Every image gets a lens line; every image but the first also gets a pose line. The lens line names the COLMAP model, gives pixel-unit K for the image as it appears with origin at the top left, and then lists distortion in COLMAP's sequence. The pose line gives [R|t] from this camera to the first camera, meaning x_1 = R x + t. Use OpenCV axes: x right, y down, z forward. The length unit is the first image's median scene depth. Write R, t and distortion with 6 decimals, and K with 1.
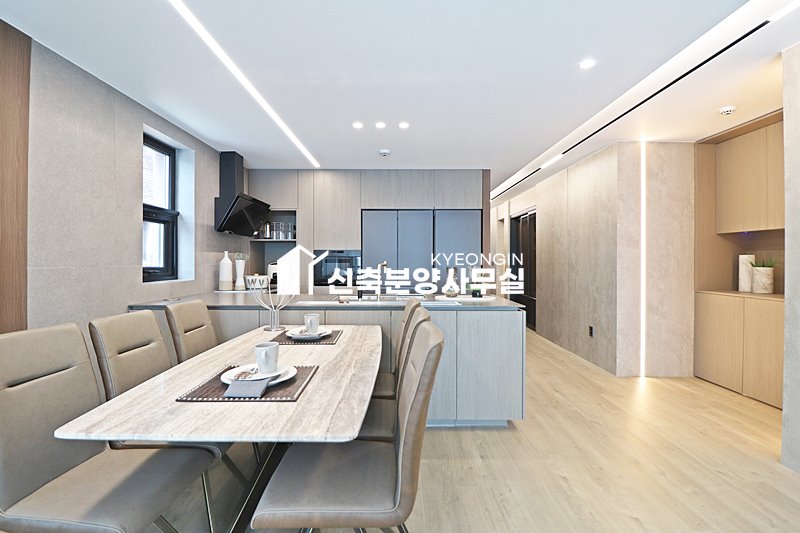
lens RADIAL K [[373.4, 0, 397.7], [0, 373.4, 259.9], [0, 0, 1]] dist [-0.000988, -0.011786]
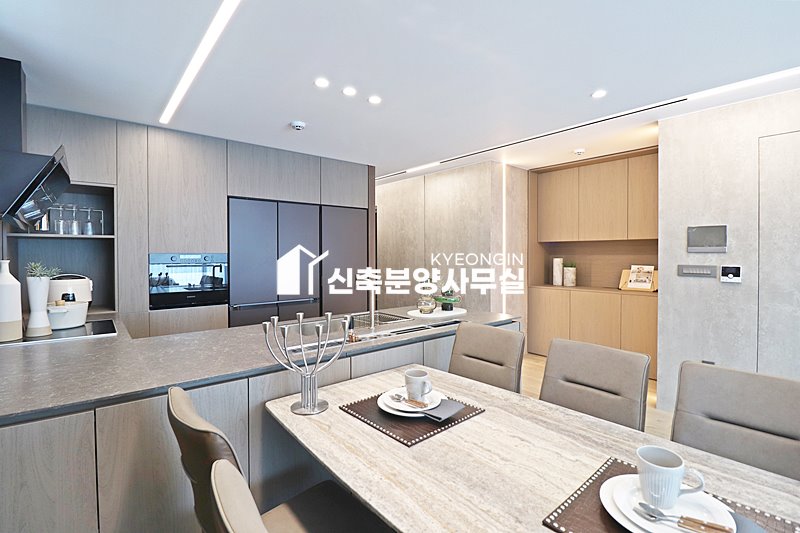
lens RADIAL K [[373.4, 0, 397.7], [0, 373.4, 259.9], [0, 0, 1]] dist [-0.000988, -0.011786]
pose [[0.767788, -0.012872, 0.640575, -0.375290], [0.002890, 0.999858, 0.016627, -0.030730], [-0.640698, -0.010915, 0.767716, 0.302987]]
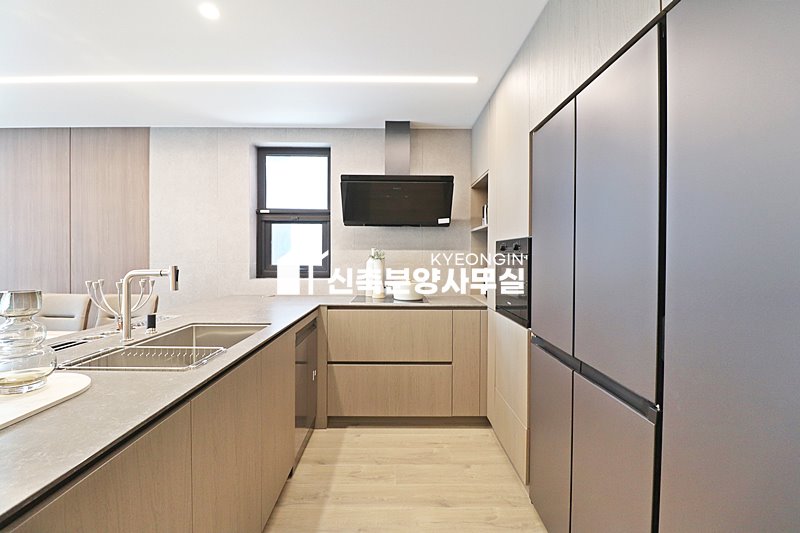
lens RADIAL K [[369.2, 0, 398.6], [0, 369.2, 261.1], [0, 0, 1]] dist [0.000113, -0.013534]
pose [[0.012361, 0.011105, -0.999862, 0.354432], [-0.003321, 0.999933, 0.011065, -0.004890], [0.999918, 0.003184, 0.012397, 1.051715]]
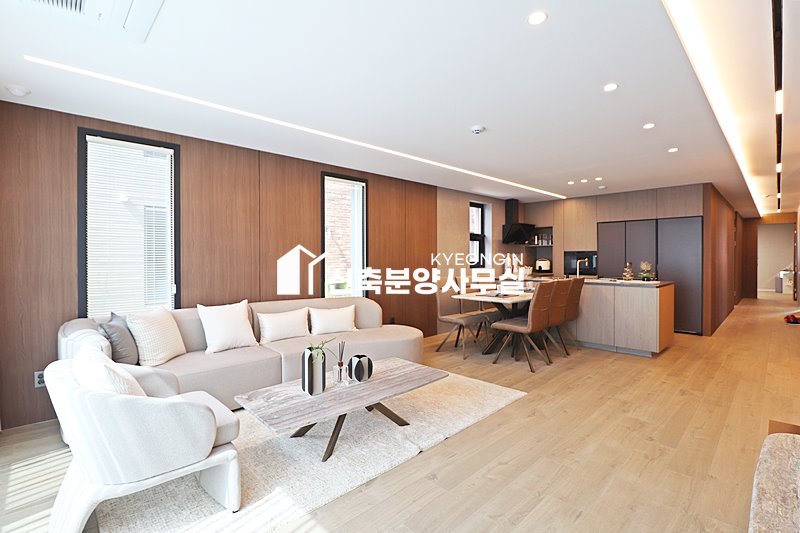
lens RADIAL K [[373.4, 0, 397.7], [0, 373.4, 259.9], [0, 0, 1]] dist [-0.000988, -0.011786]
pose [[0.695335, -0.000936, -0.718685, 0.495723], [0.006858, 0.999962, 0.005333, -0.005380], [0.718653, -0.008637, 0.695315, -0.692155]]
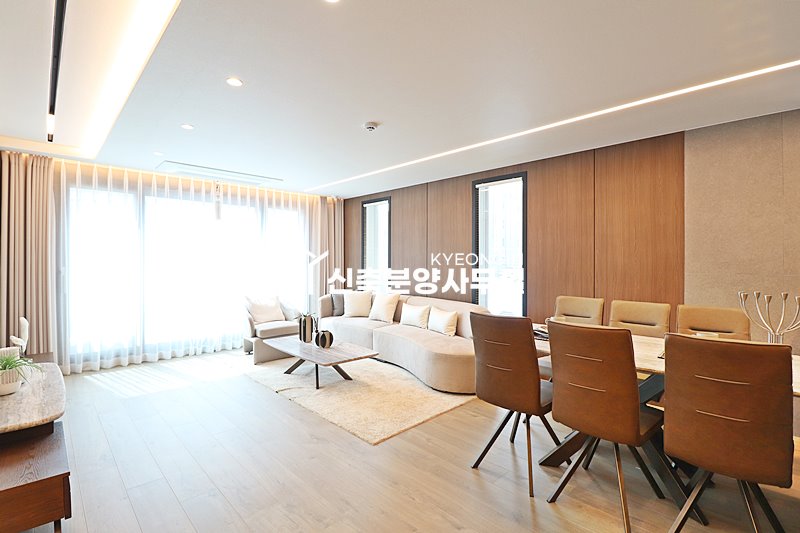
lens RADIAL K [[369.2, 0, 398.6], [0, 369.2, 261.1], [0, 0, 1]] dist [0.000113, -0.013534]
pose [[-0.715886, -0.005284, -0.698197, 0.509625], [-0.002543, 0.999984, -0.004960, -0.010088], [0.698212, -0.001775, -0.715889, 0.630559]]
